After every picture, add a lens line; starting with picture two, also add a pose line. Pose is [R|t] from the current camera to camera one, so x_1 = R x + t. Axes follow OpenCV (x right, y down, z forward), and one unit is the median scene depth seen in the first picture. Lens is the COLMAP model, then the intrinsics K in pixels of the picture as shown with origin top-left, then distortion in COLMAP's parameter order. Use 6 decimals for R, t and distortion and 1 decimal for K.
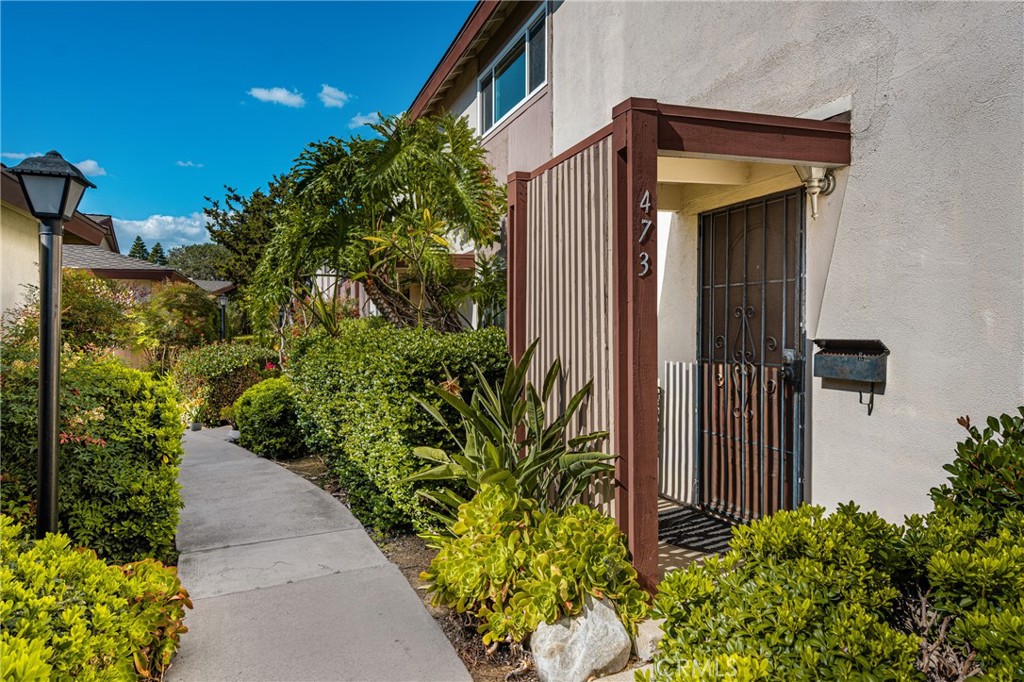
lens RADIAL K [[598.4, 0, 517.5], [0, 598.4, 335.7], [0, 0, 1]] dist [-0.000248, -0.001600]
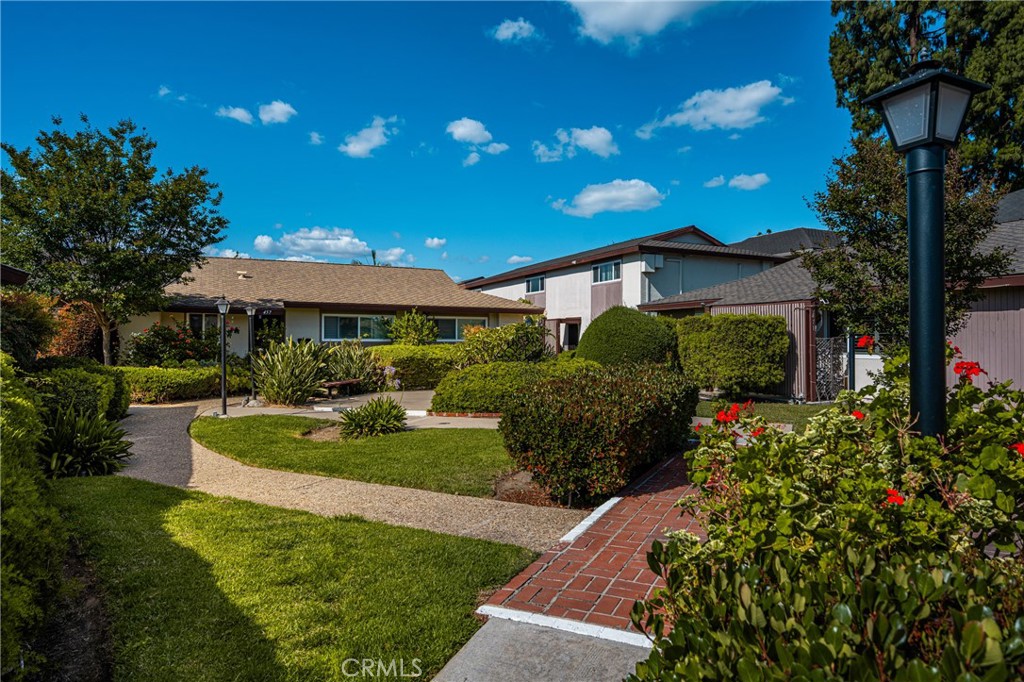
lens RADIAL K [[598.4, 0, 513.7], [0, 598.4, 341.1], [0, 0, 1]] dist [-0.000248, -0.001600]
pose [[0.997949, 0.002657, 0.063954, -1.088537], [-0.001526, 0.999842, -0.017726, 0.172003], [-0.063991, 0.017592, 0.997795, -8.191118]]
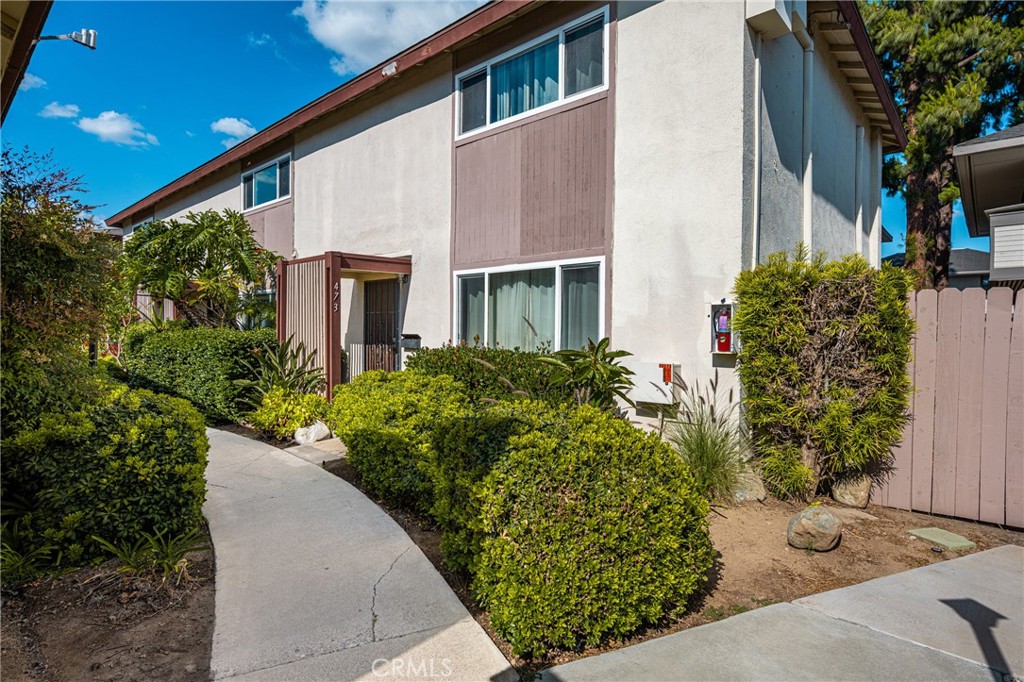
lens RADIAL K [[526.4, 0, 513.2], [0, 526.4, 342.2], [0, 0, 1]] dist [0.005910, -0.003880]
pose [[0.884349, 0.003039, 0.466816, -0.194552], [-0.003969, 0.999992, 0.001009, 0.040661], [-0.466809, -0.002745, 0.884354, -1.462428]]
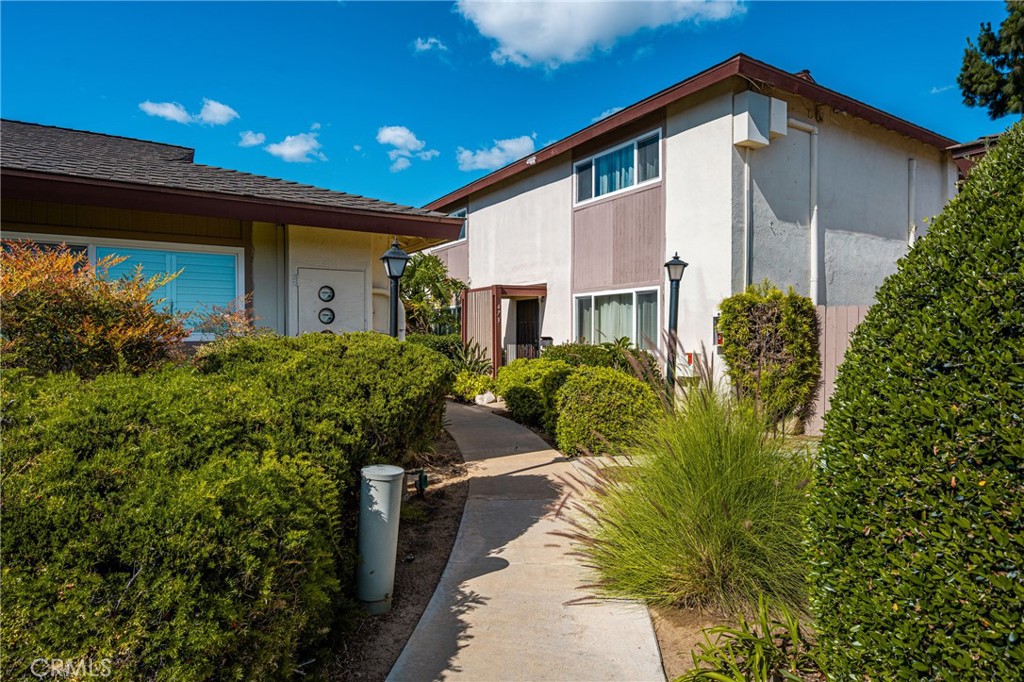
lens RADIAL K [[590.9, 0, 503.4], [0, 590.9, 345.7], [0, 0, 1]] dist [-0.000906, -0.000497]
pose [[0.984237, -0.002022, 0.176843, -0.483214], [0.002343, 0.999996, -0.001606, 0.074869], [-0.176839, 0.001995, 0.984238, -3.025347]]
